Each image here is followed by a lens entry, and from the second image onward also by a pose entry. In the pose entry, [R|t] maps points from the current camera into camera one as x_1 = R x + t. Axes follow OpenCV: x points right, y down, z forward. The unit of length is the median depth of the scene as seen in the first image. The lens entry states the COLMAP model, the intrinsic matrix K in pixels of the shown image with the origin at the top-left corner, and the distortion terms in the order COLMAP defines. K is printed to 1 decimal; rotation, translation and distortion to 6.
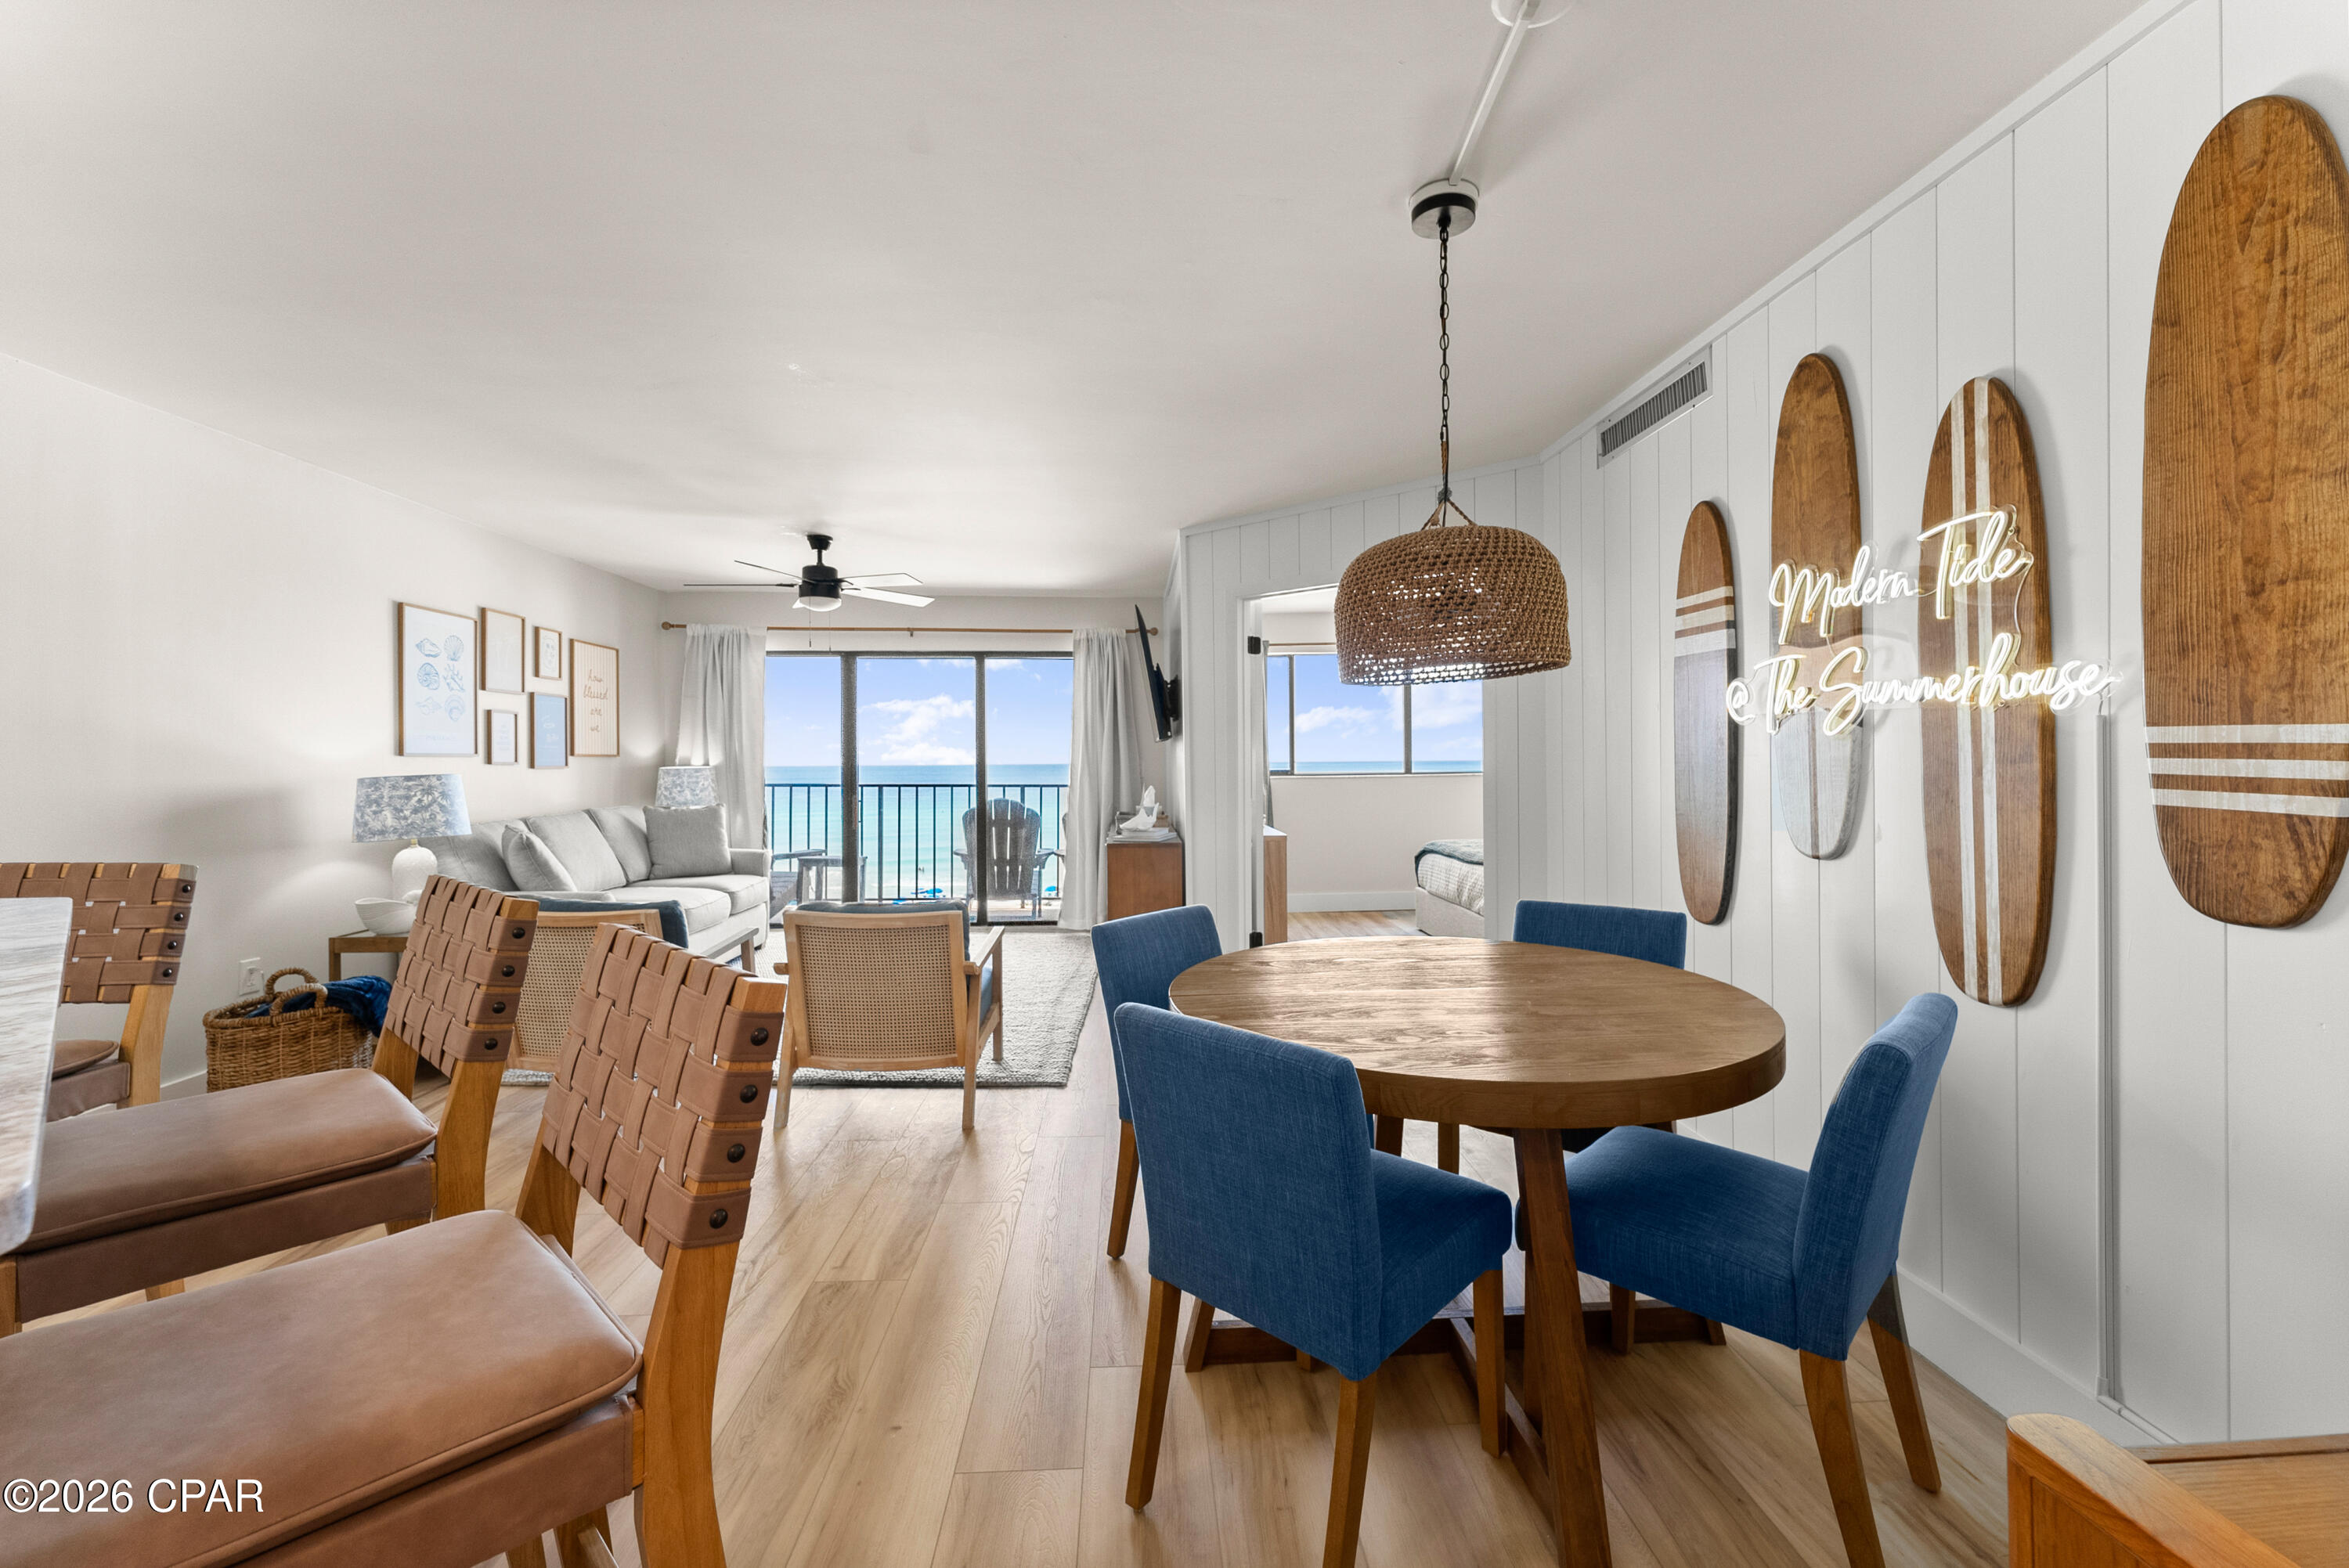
lens RADIAL K [[961.7, 0, 1181.4], [0, 961.7, 773.8], [0, 0, 1]] dist [-0.000728, -0.000060]
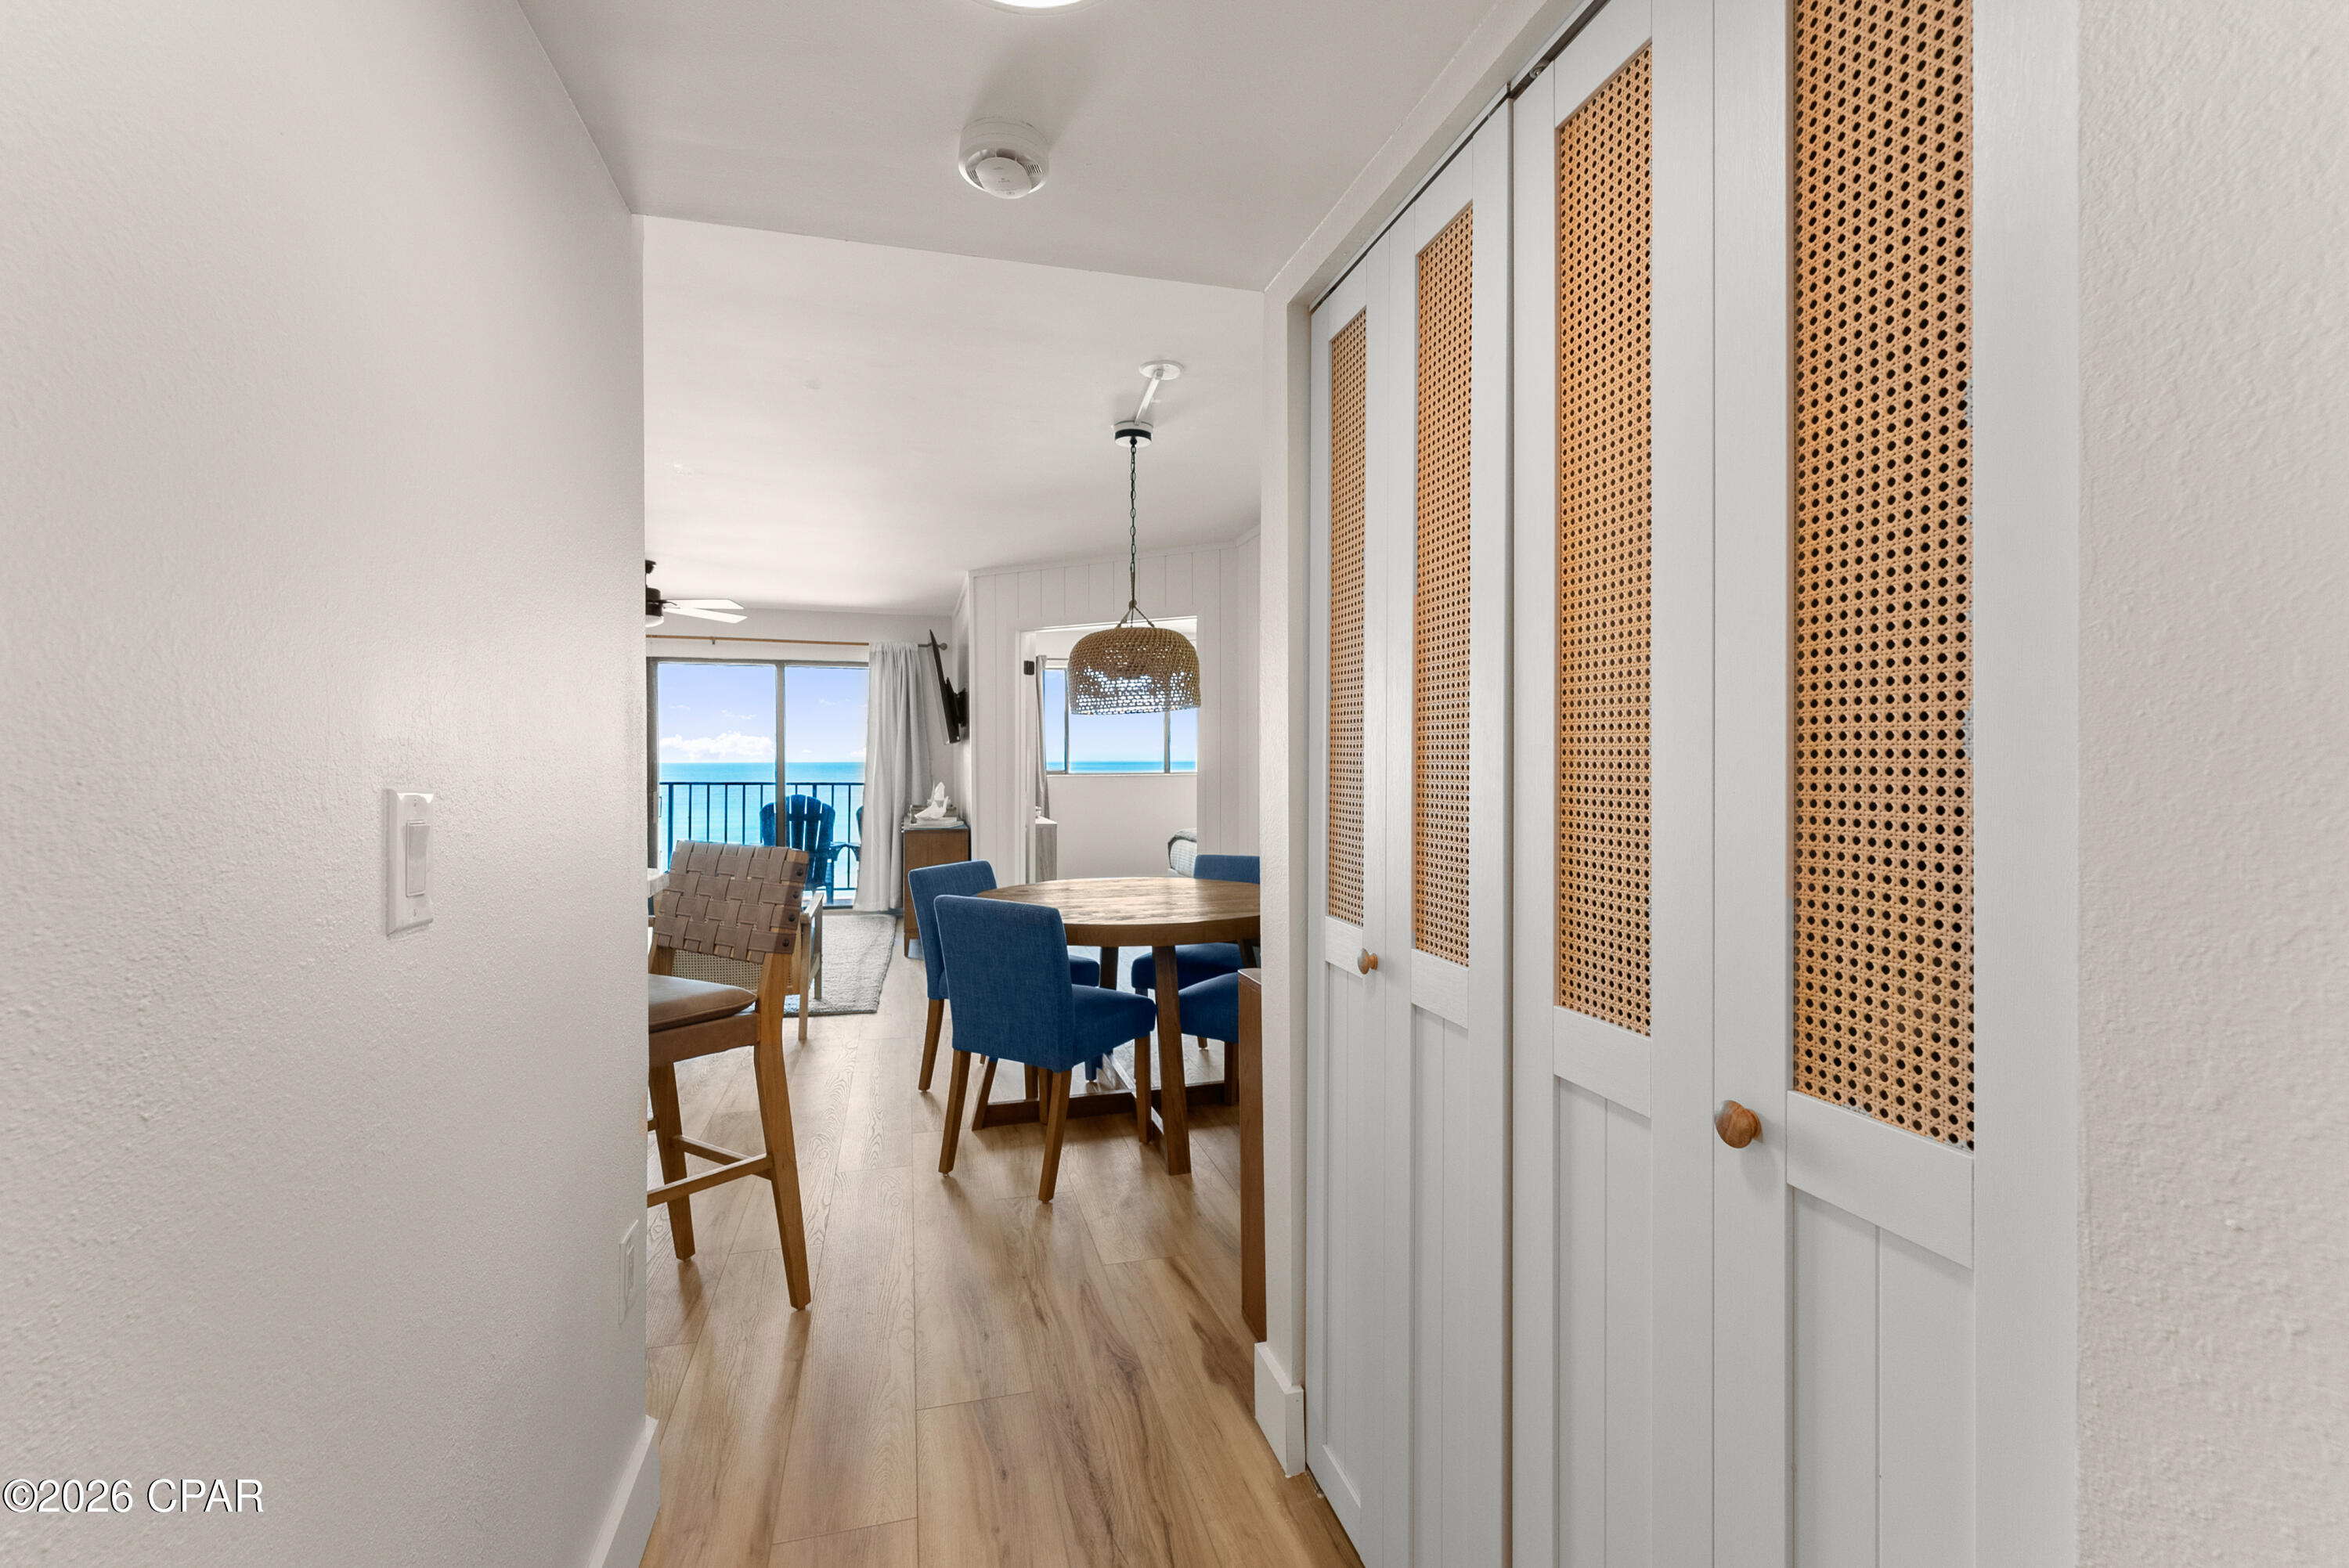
lens RADIAL K [[989.5, 0, 1169.0], [0, 989.5, 747.5], [0, 0, 1]] dist [-0.000508, -0.000017]
pose [[0.979338, 0.007941, 0.202073, -0.004240], [-0.002377, 0.999612, -0.027765, 0.003355], [-0.202215, 0.026711, 0.978977, -0.246905]]
